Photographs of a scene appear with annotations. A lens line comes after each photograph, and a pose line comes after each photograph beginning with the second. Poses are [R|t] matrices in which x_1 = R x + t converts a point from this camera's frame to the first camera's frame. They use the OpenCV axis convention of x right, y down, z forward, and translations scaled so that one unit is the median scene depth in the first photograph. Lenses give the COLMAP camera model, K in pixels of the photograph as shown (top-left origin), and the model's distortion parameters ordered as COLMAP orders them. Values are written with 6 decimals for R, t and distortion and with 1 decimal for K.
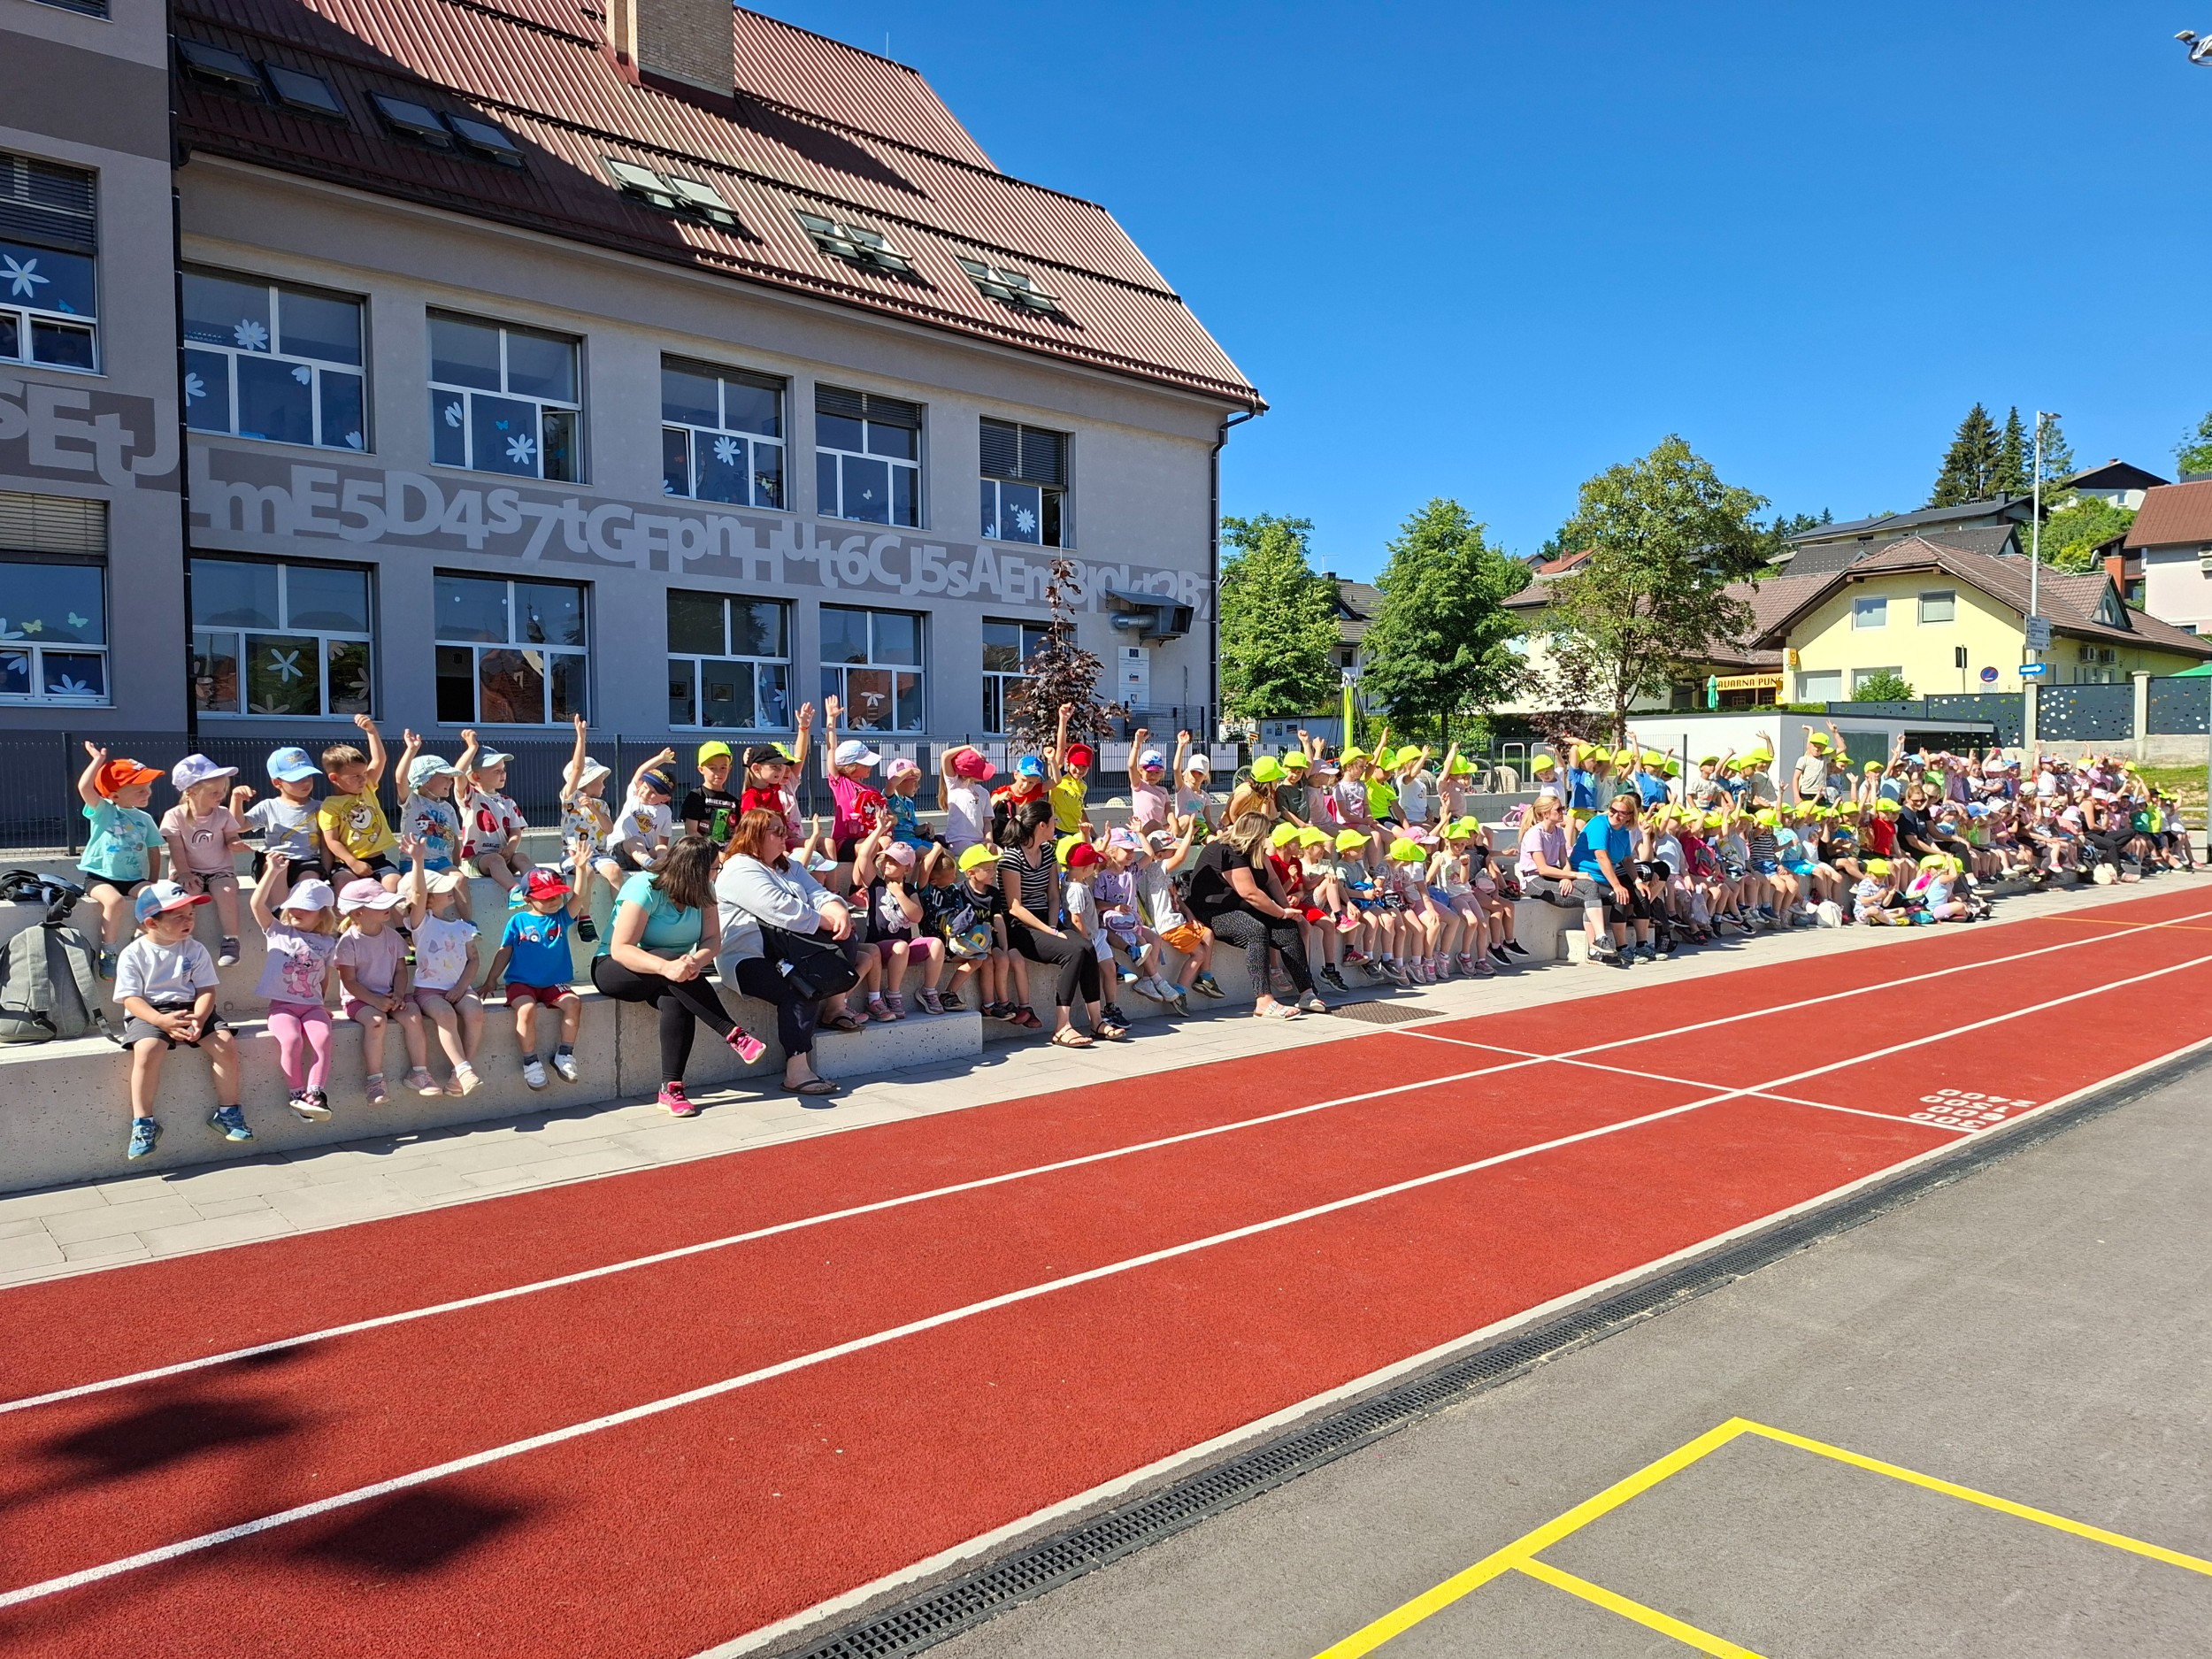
lens RADIAL K [[1511.4, 0, 1122.2], [0, 1511.4, 839.6], [0, 0, 1]] dist [0.115094, -0.149029]
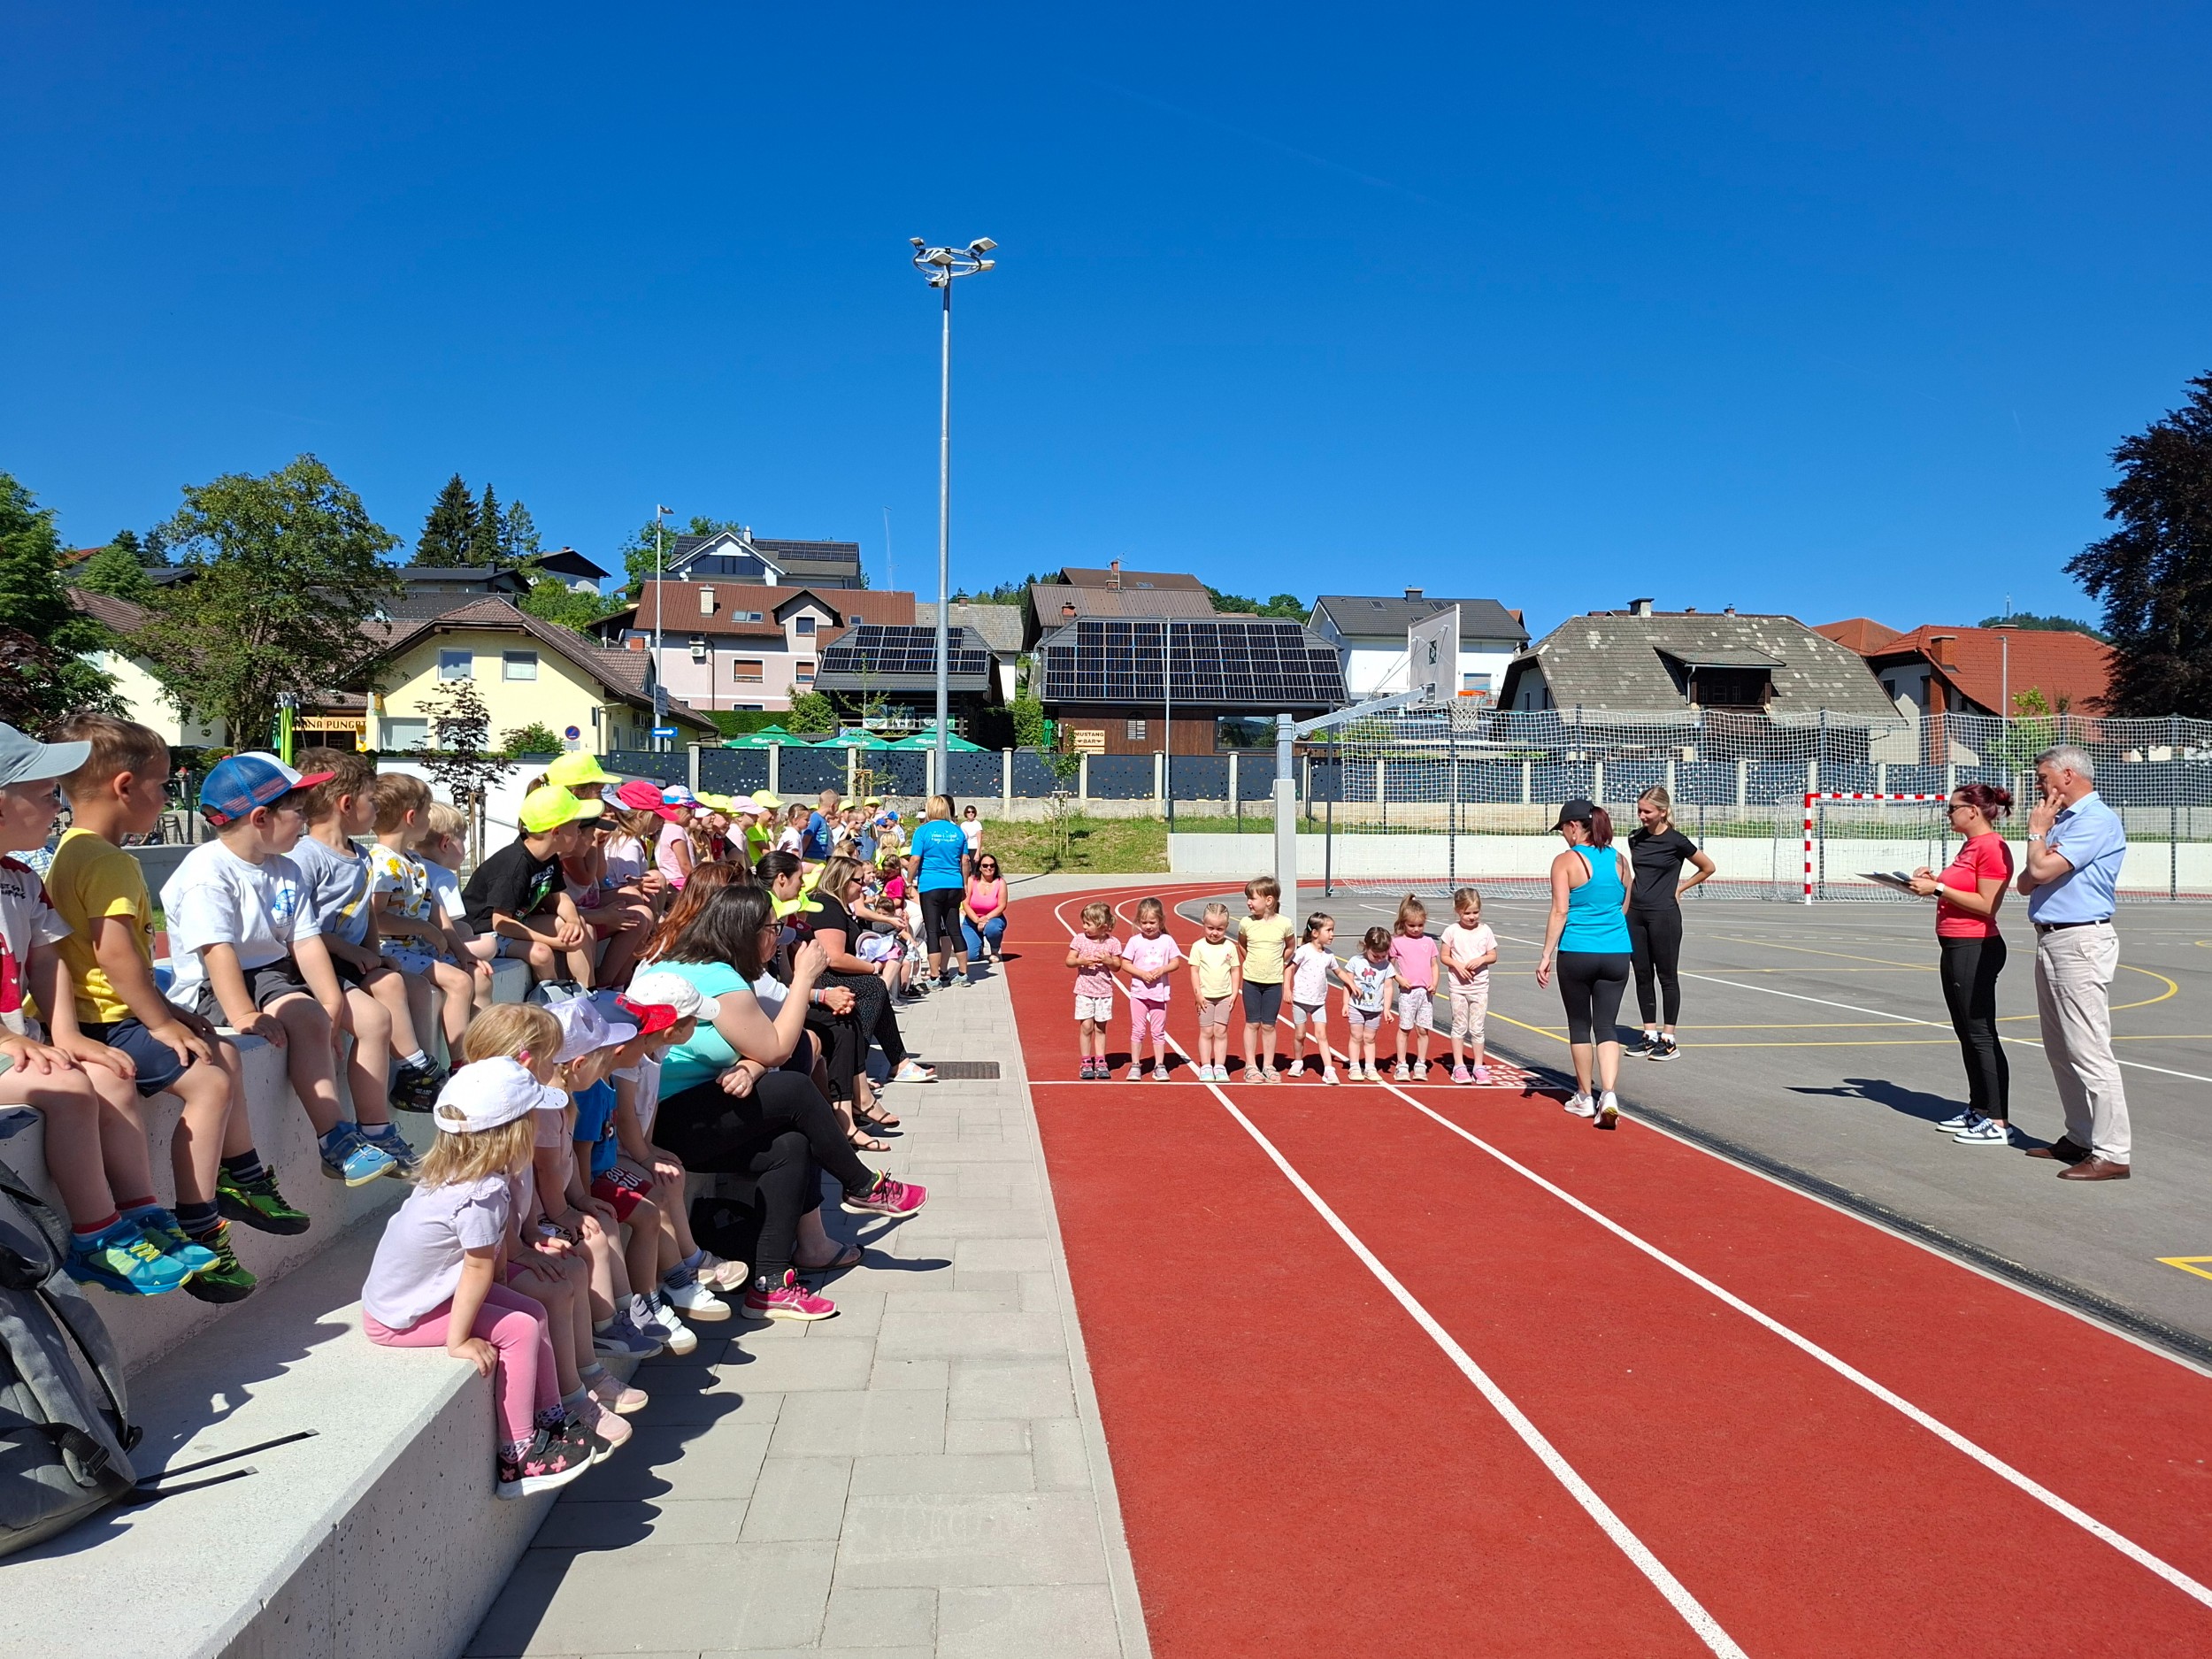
lens RADIAL K [[1511.6, 0, 1118.0], [0, 1511.6, 827.0], [0, 0, 1]] dist [0.118619, -0.150408]
pose [[0.583222, 0.008973, 0.812263, -0.115775], [0.023069, 0.999353, -0.027604, -0.002115], [-0.811985, 0.034838, 0.582638, 0.073745]]
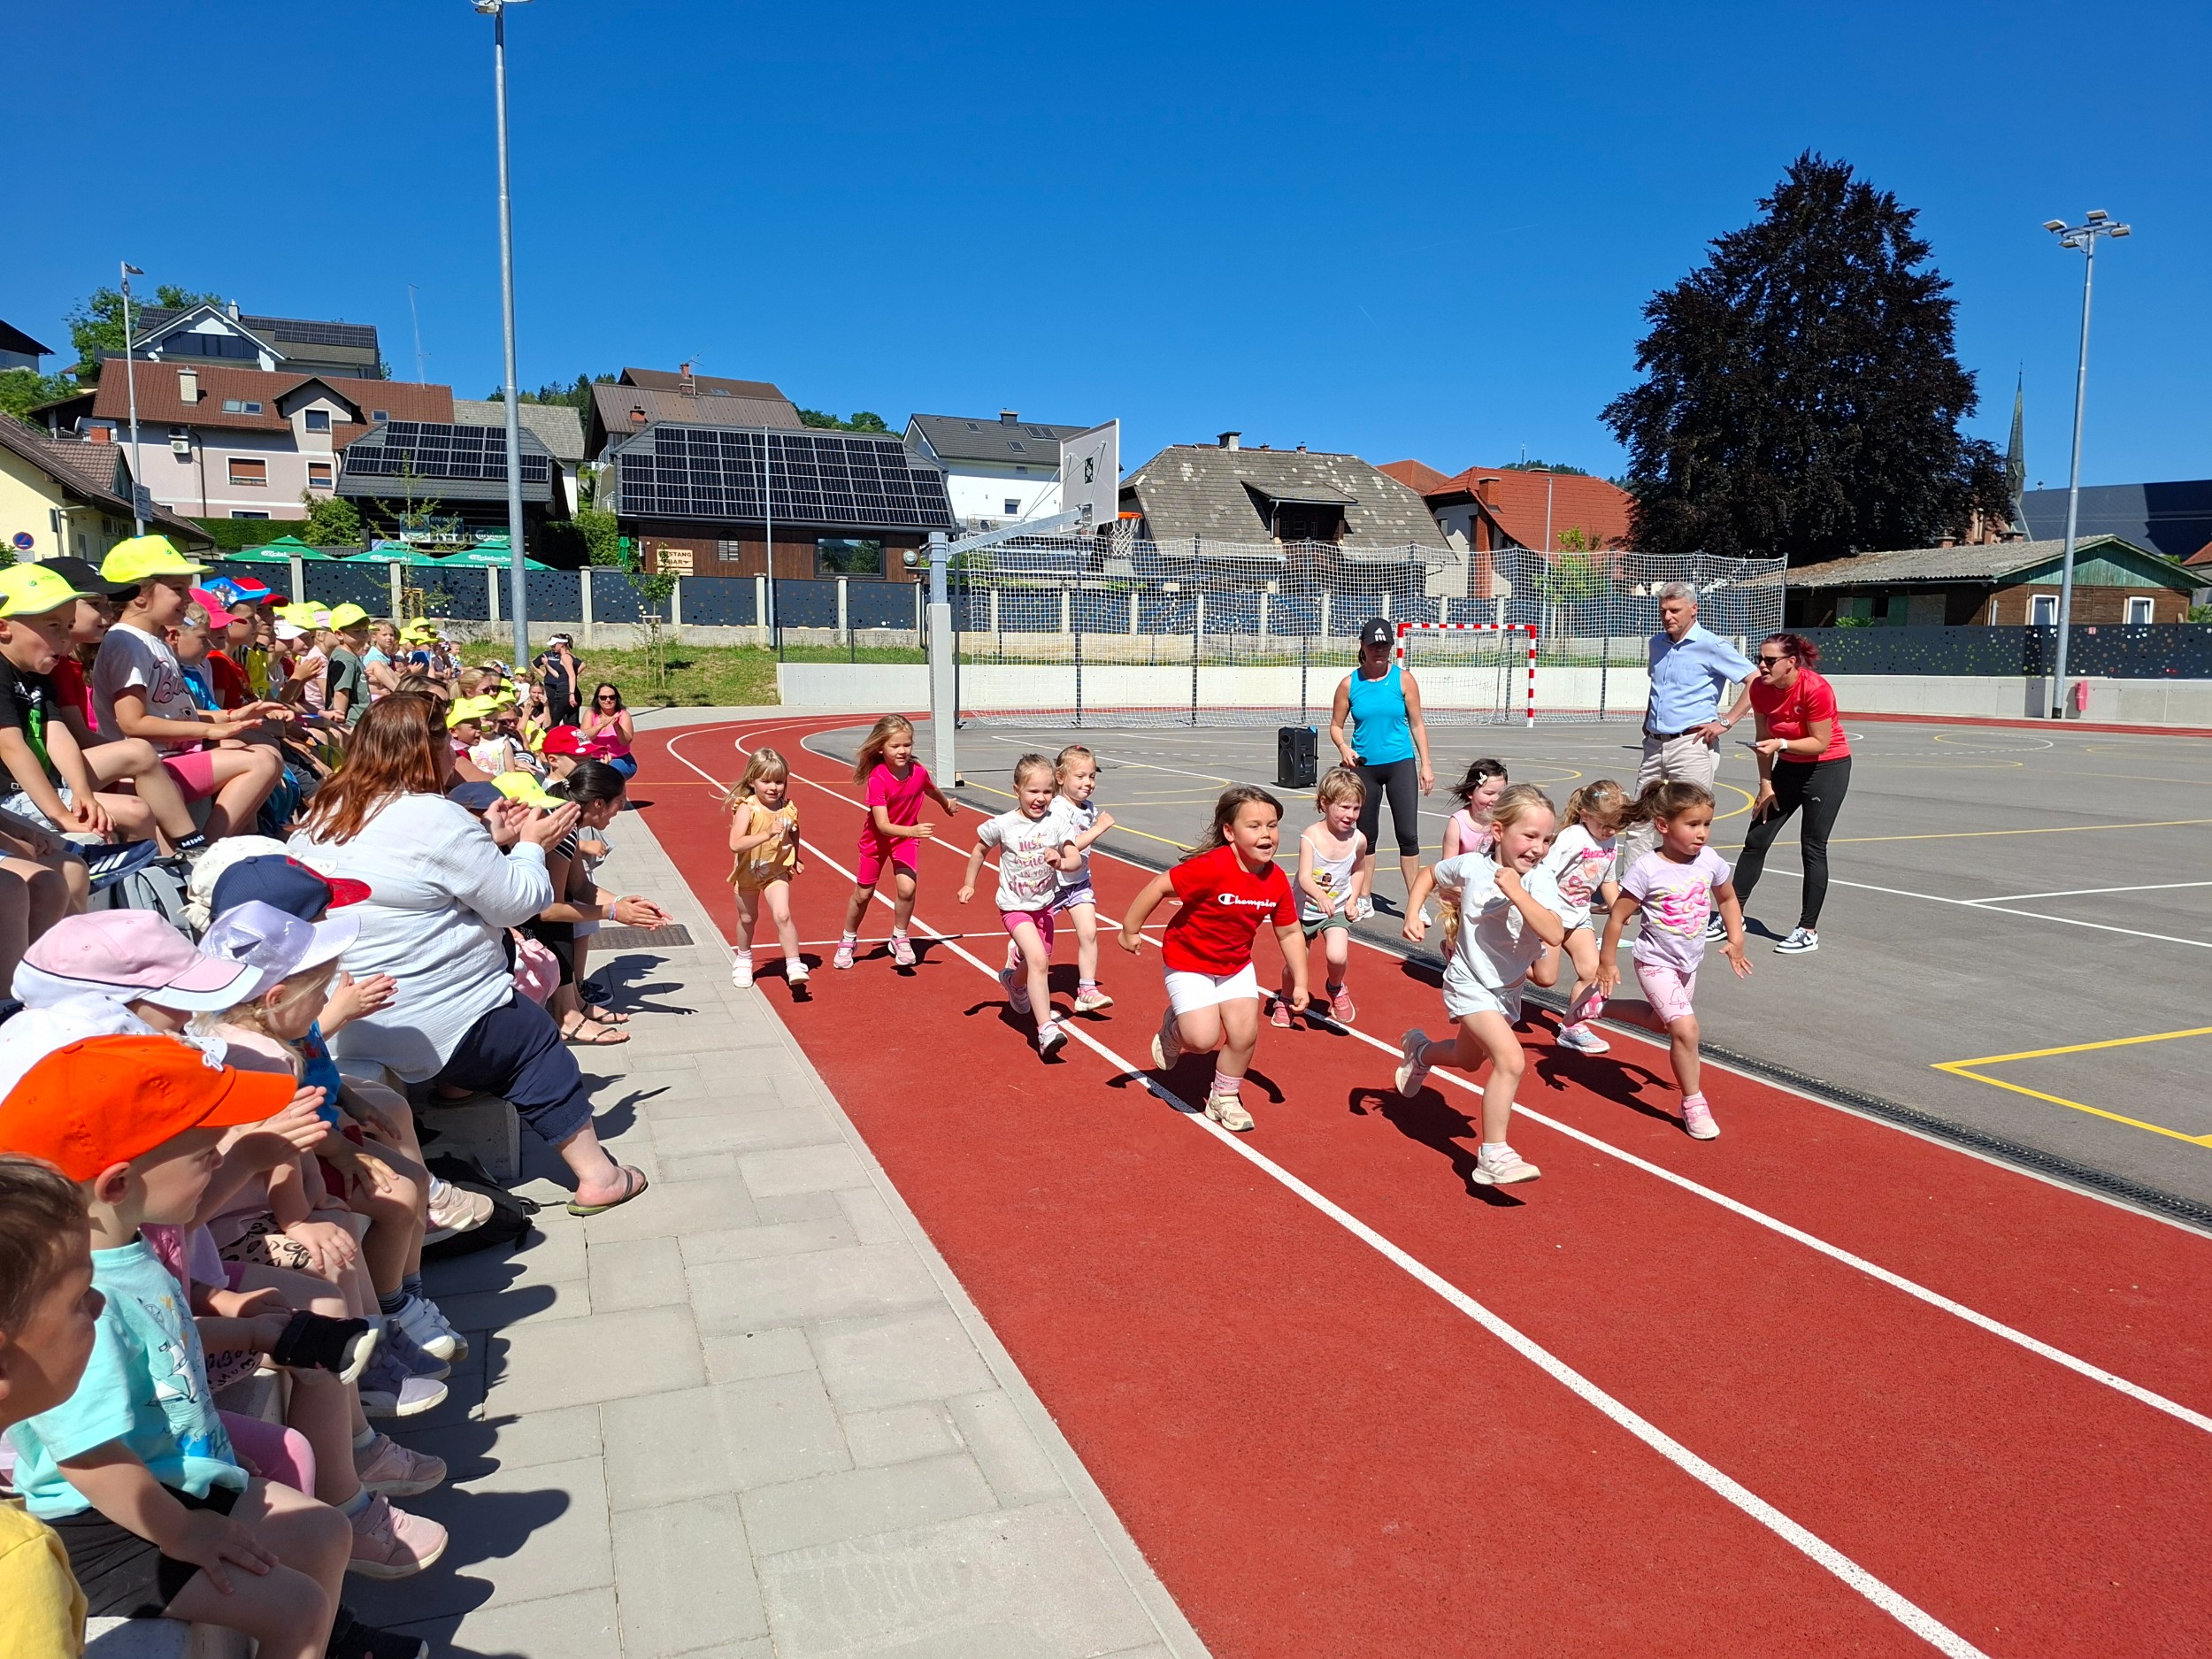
lens RADIAL K [[1511.4, 0, 1122.2], [0, 1511.4, 839.6], [0, 0, 1]] dist [0.115094, -0.149029]
pose [[0.343238, -0.103180, 0.933564, -0.106139], [0.030879, 0.994650, 0.098578, -0.002177], [-0.938741, -0.005009, 0.344588, 0.098102]]
